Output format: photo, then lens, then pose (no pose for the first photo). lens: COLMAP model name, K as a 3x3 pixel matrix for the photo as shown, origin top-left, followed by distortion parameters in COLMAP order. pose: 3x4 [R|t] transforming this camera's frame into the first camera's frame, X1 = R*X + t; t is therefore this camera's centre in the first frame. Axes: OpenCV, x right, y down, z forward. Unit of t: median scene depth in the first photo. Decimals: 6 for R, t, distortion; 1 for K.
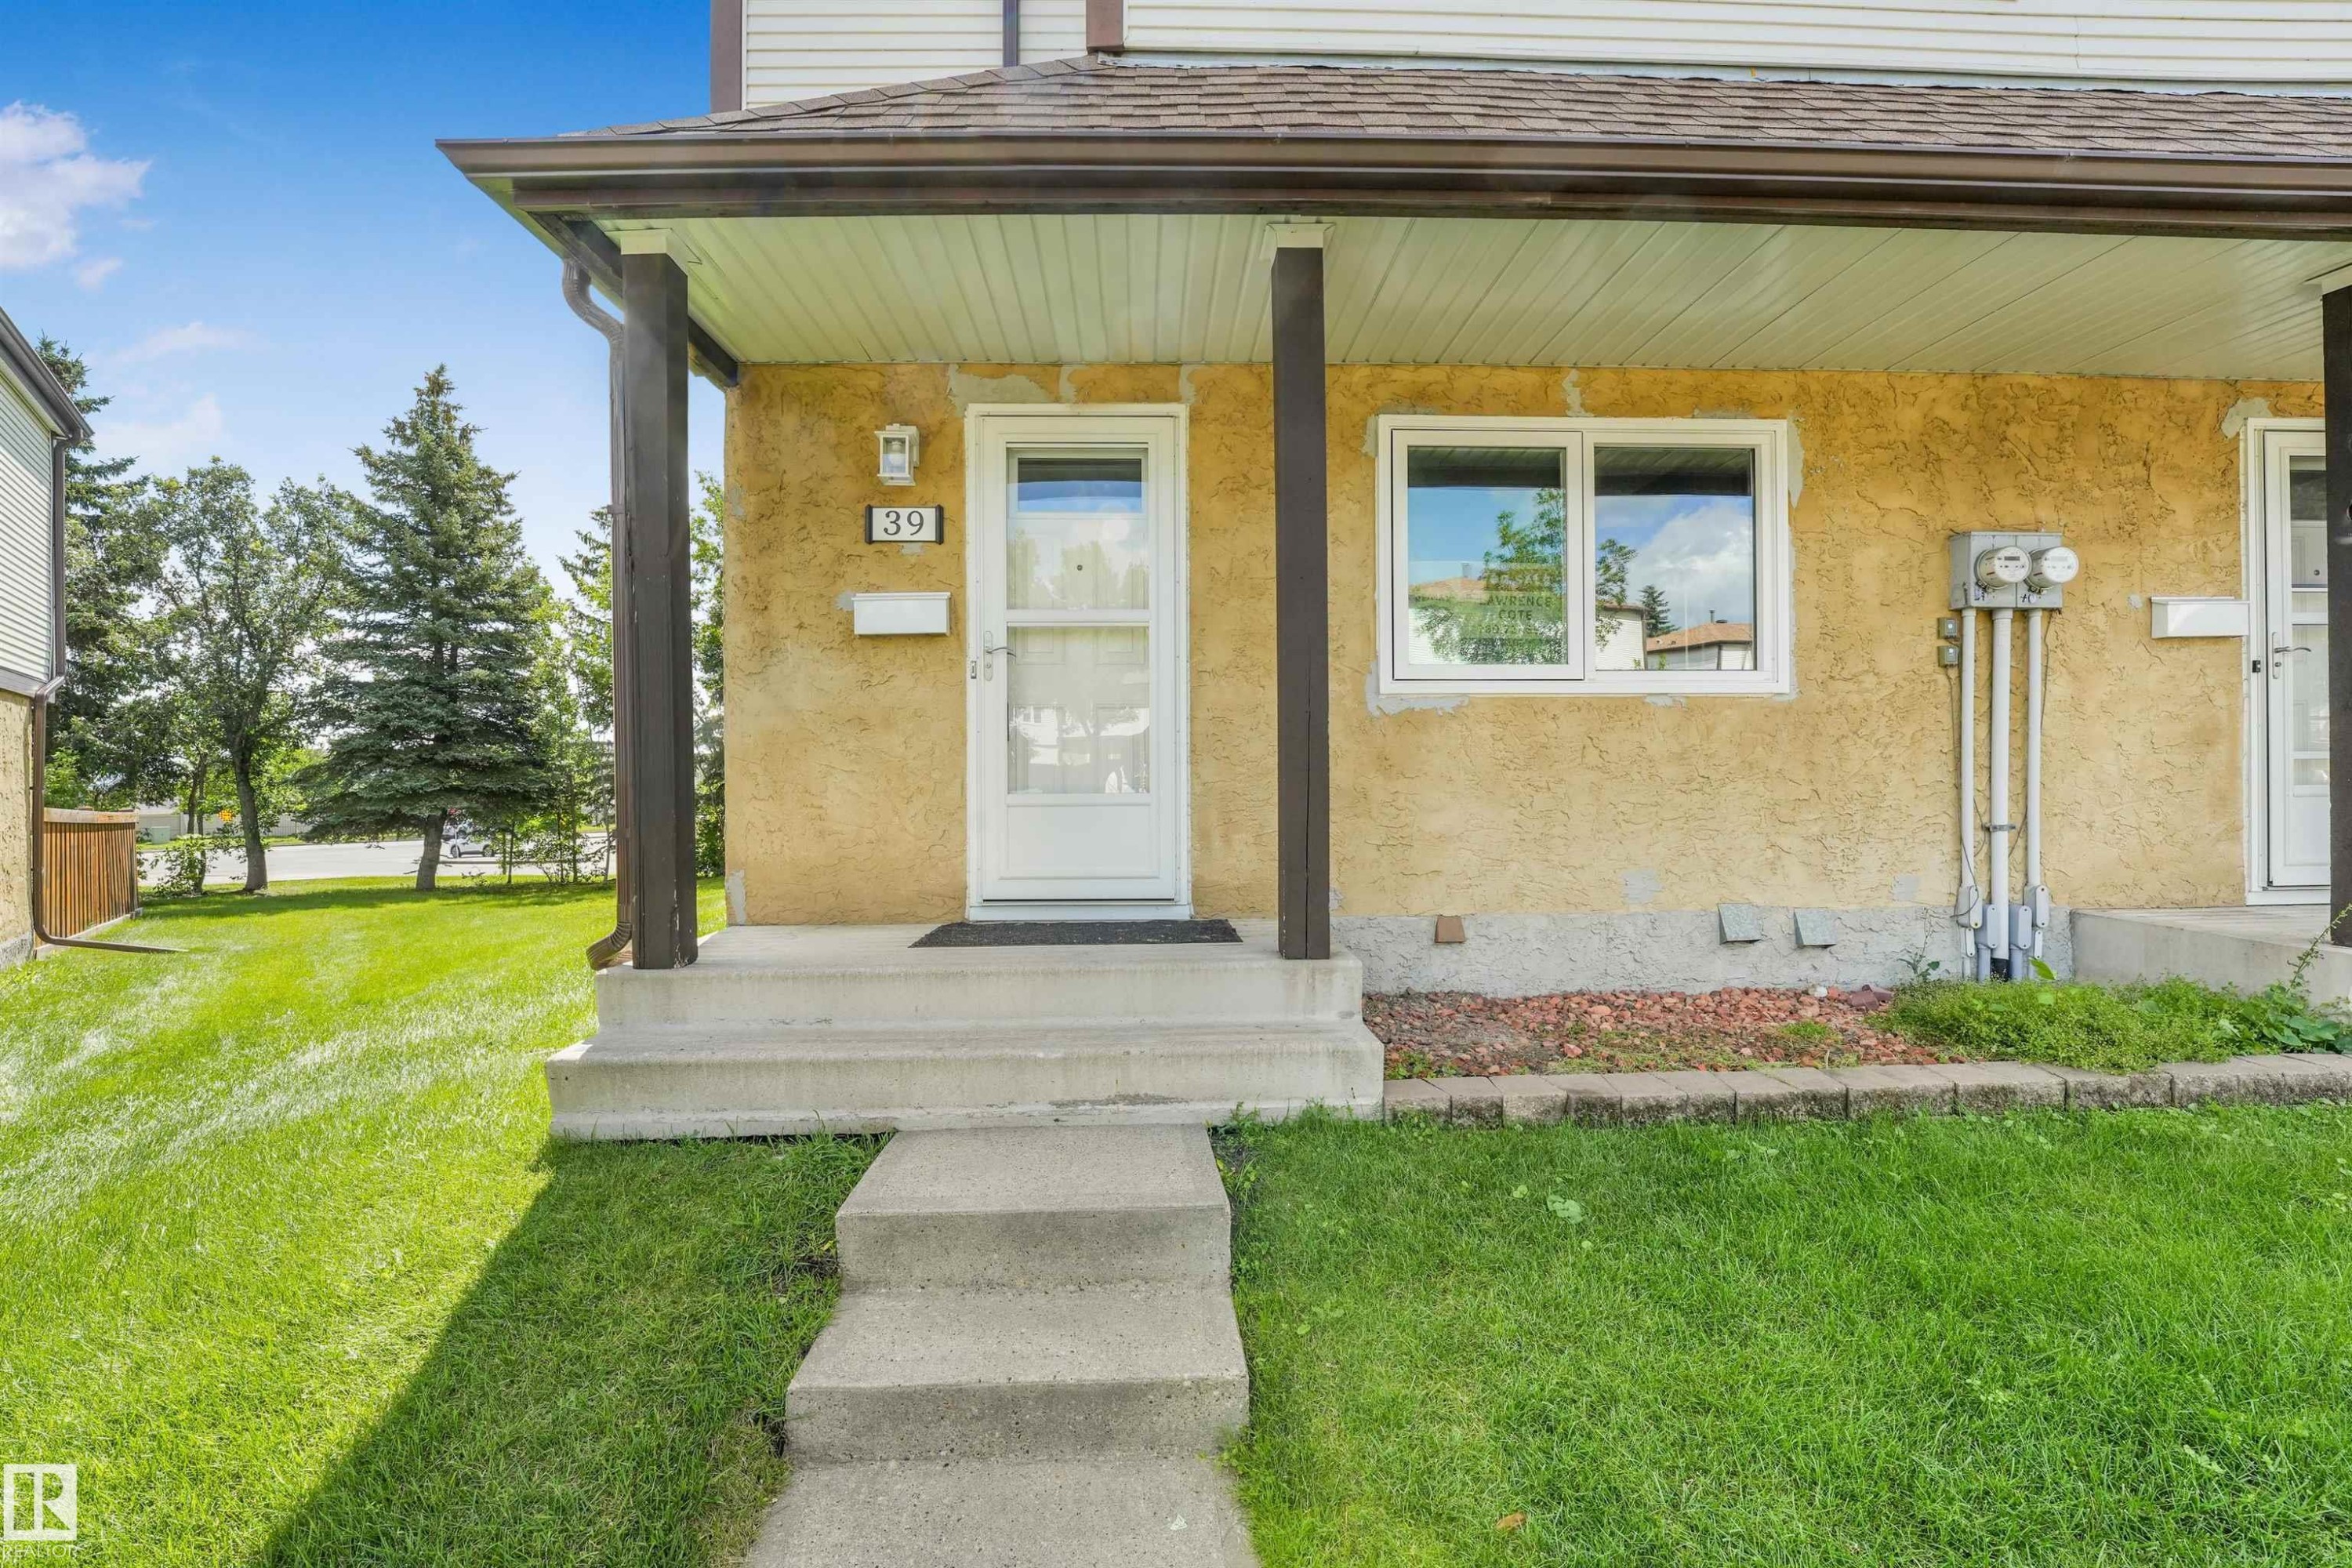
lens RADIAL K [[1002.7, 0, 1171.9], [0, 1002.7, 775.5], [0, 0, 1]] dist [-0.029148, 0.003390]
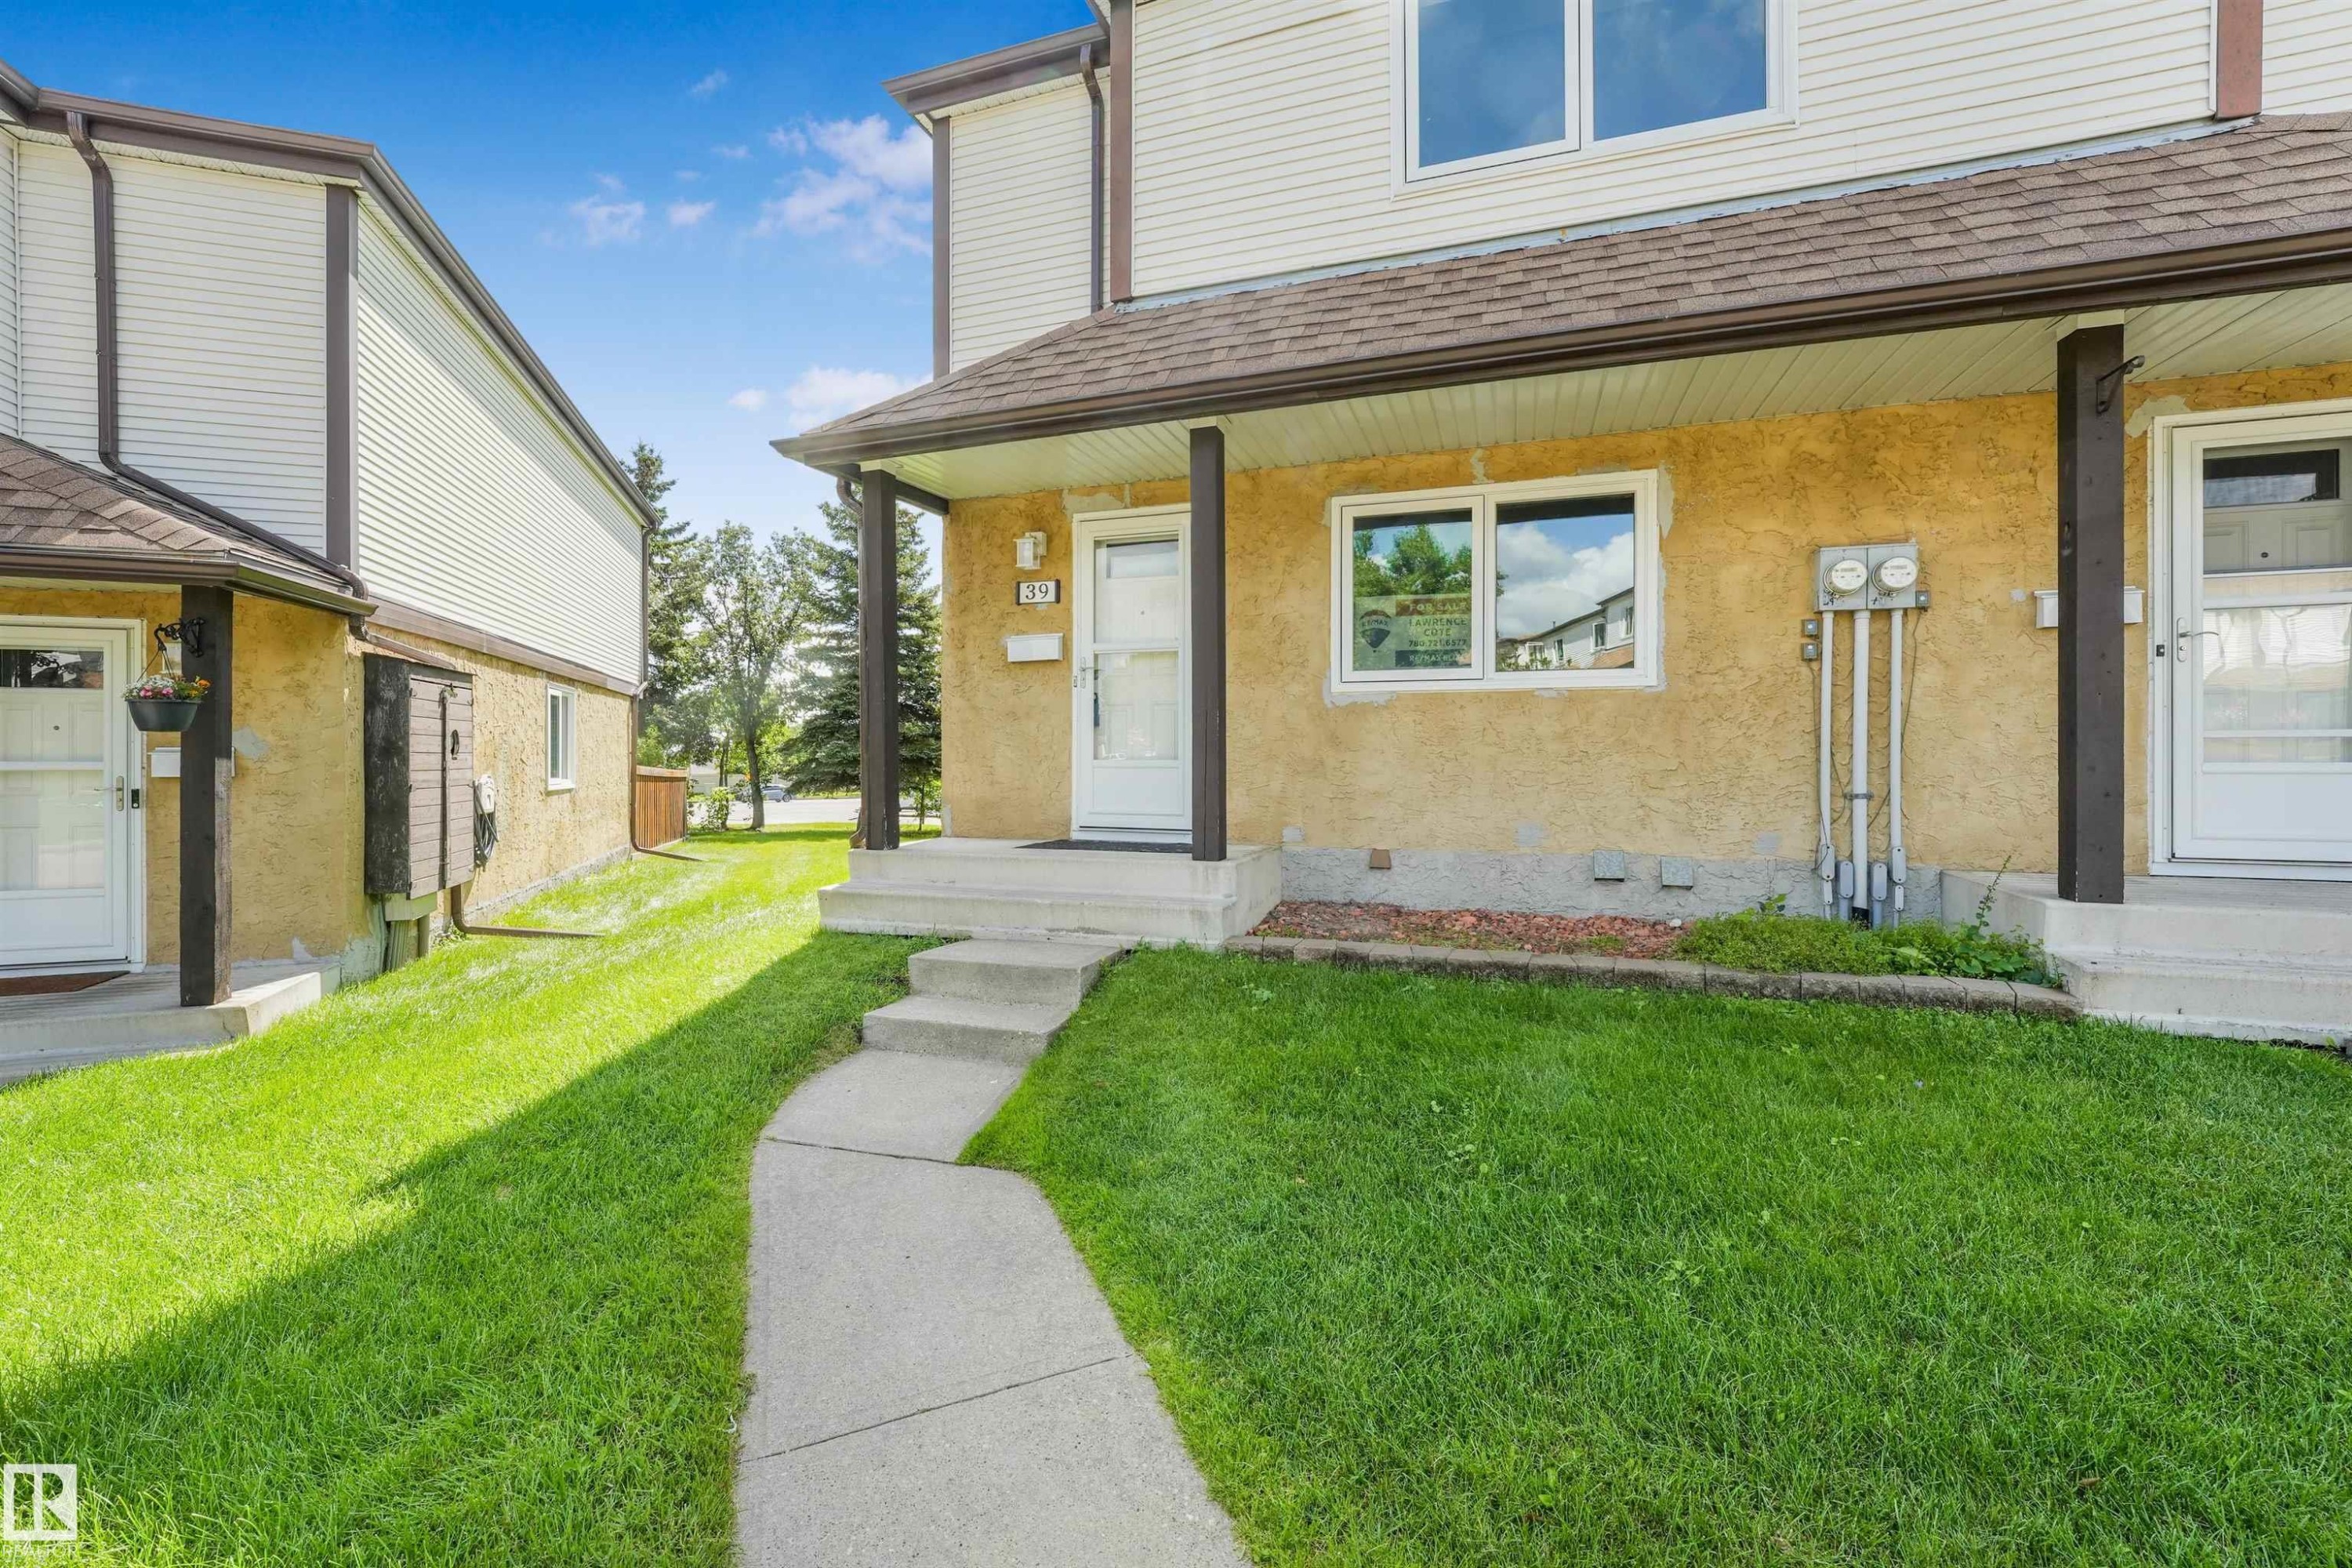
lens RADIAL K [[990.5, 0, 1167.2], [0, 990.5, 742.7], [0, 0, 1]] dist [-0.003705, -0.000116]
pose [[0.930751, 0.002330, -0.365646, 0.499918], [-0.004232, 0.999981, -0.004401, -0.002171], [0.365629, 0.005644, 0.930744, -0.400923]]
